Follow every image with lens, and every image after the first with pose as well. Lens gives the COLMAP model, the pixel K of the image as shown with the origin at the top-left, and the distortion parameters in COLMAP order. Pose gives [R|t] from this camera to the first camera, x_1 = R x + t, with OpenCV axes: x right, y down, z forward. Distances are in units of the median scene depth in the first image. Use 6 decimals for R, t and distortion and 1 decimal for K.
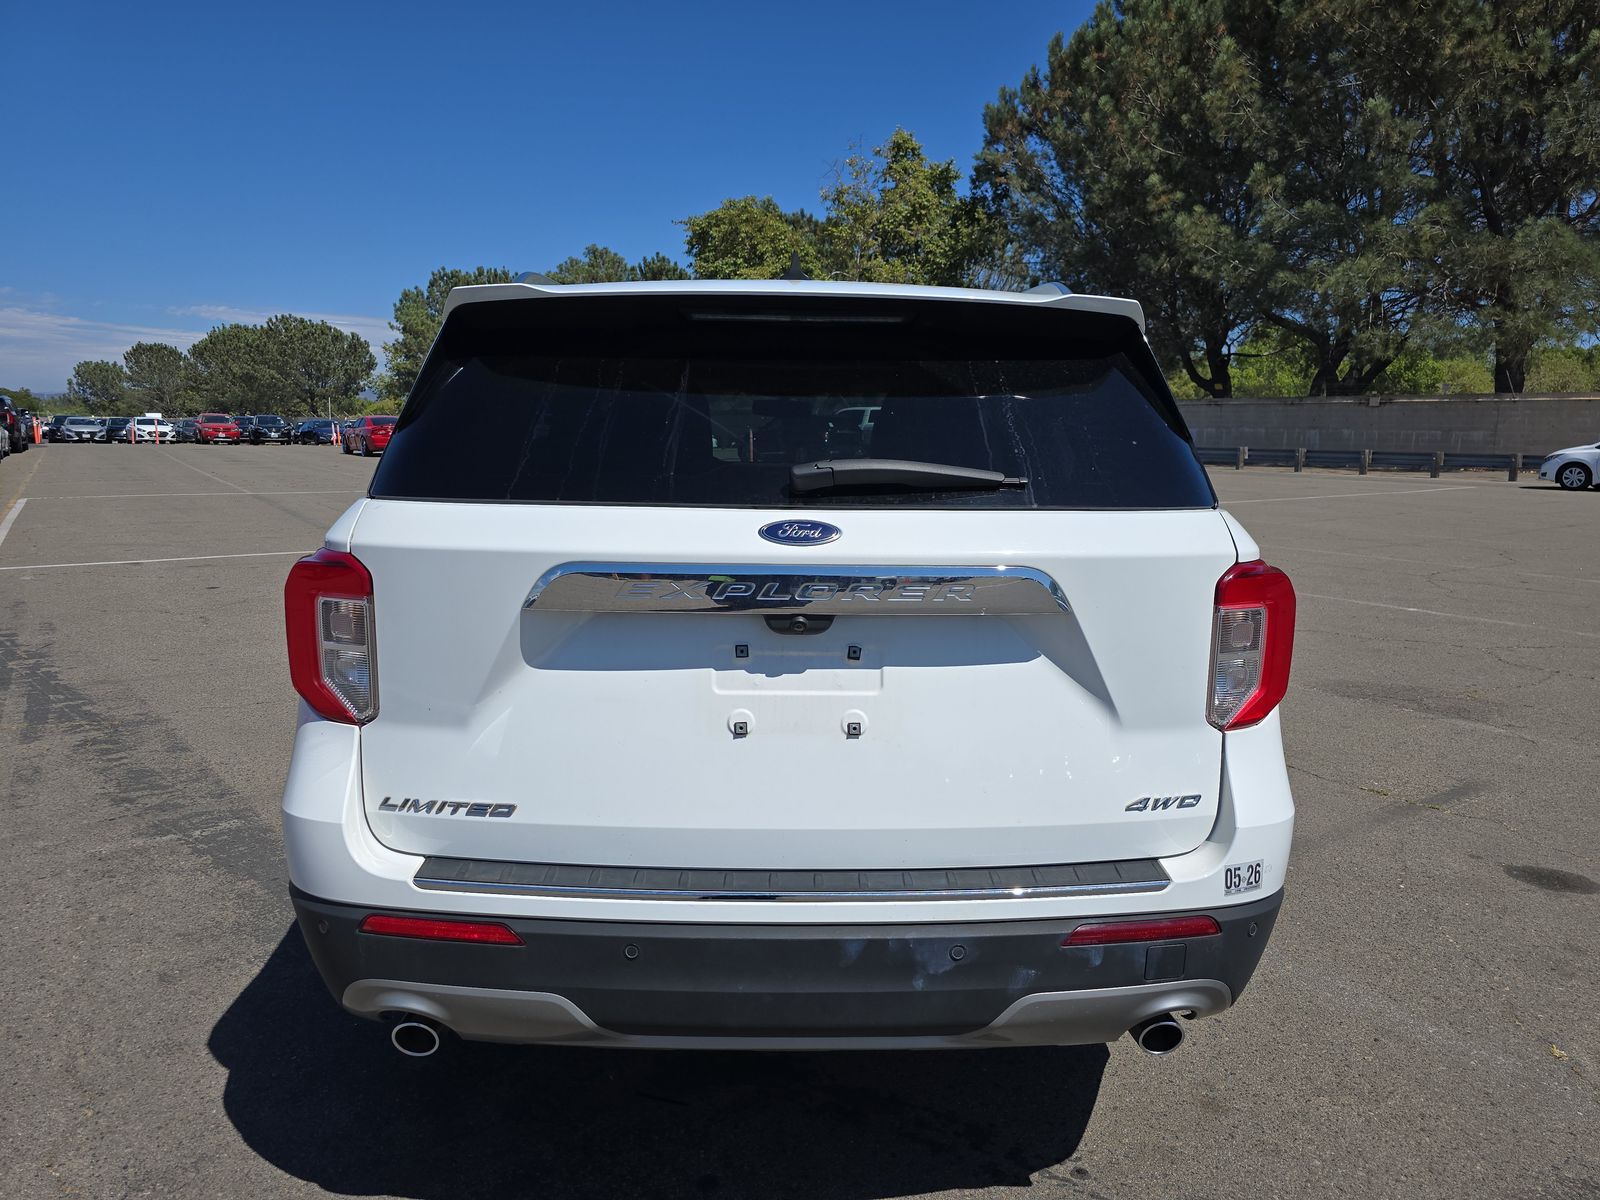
lens RADIAL K [[1075.9, 0, 800.0], [0, 1075.9, 600.0], [0, 0, 1]] dist [0.002541, 0.003251]
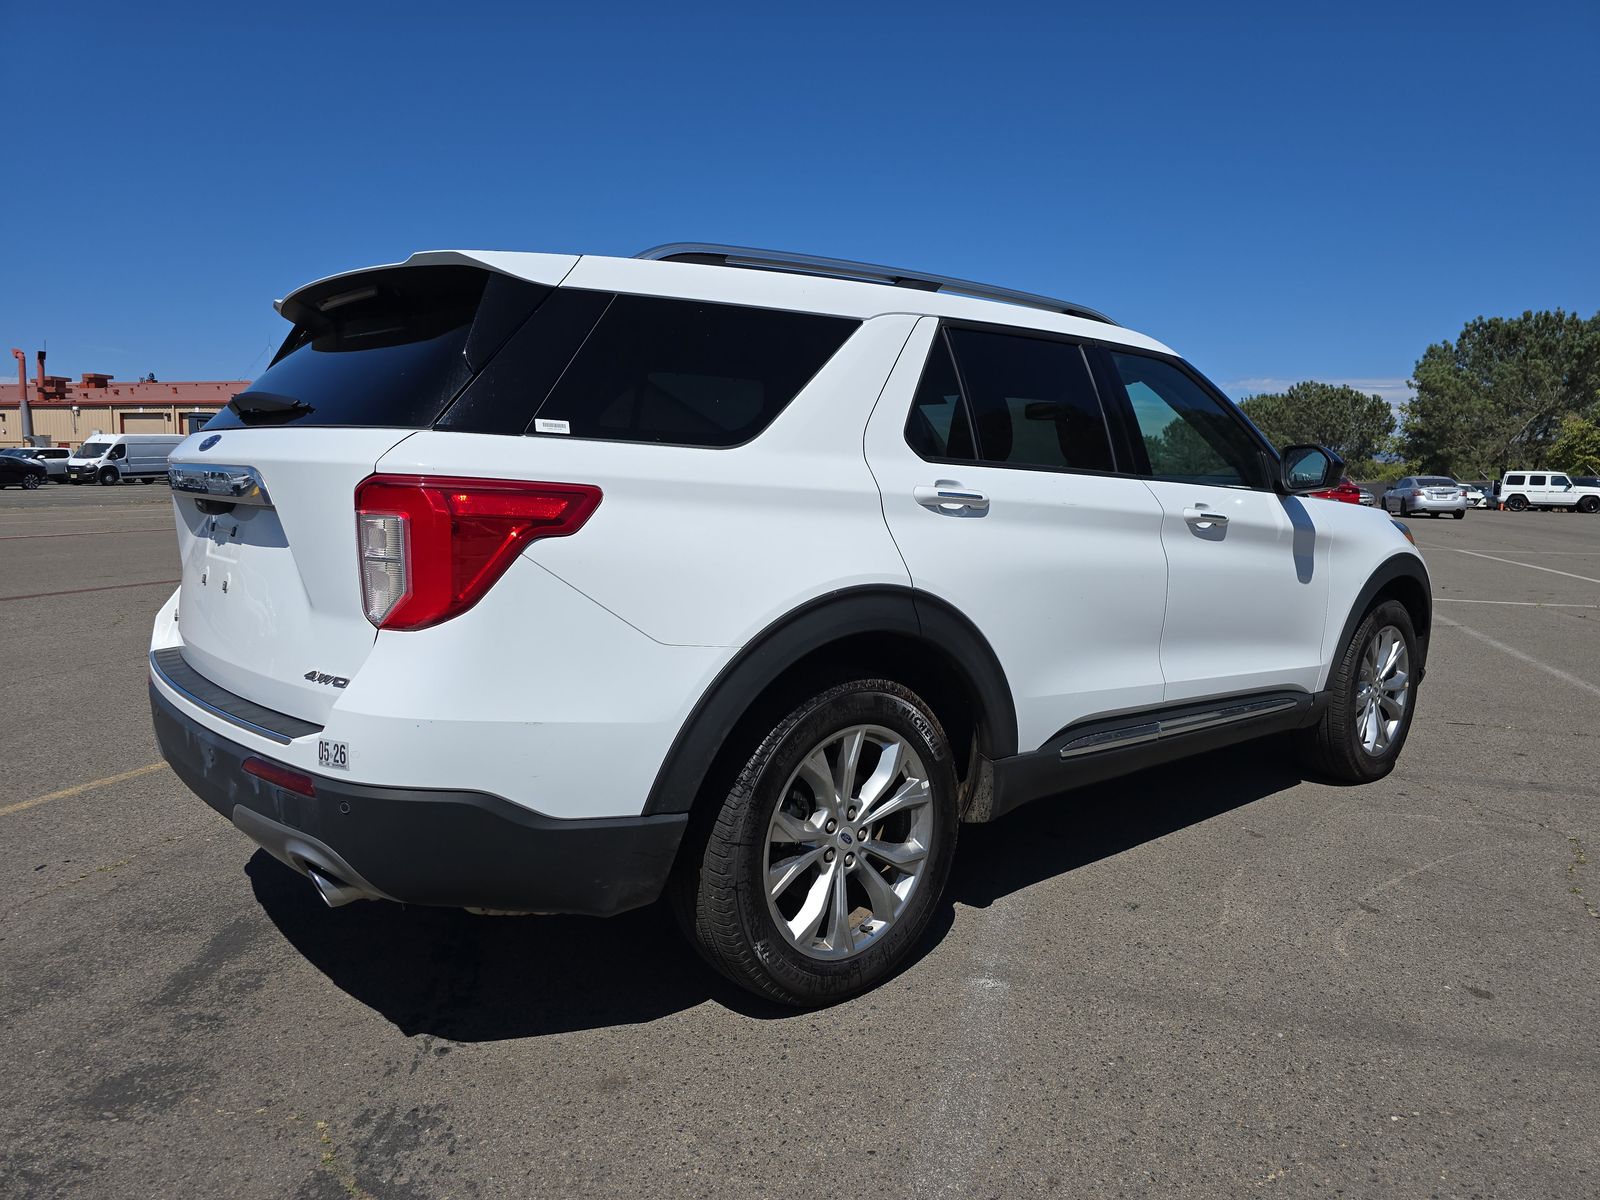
lens RADIAL K [[1087.7, 0, 808.2], [0, 1087.7, 601.4], [0, 0, 1]] dist [-0.008383, -0.007976]
pose [[0.626971, 0.079479, -0.774978, 0.860736], [-0.127117, 0.991887, -0.001116, 0.022708], [0.768602, 0.099212, 0.631988, 0.358863]]
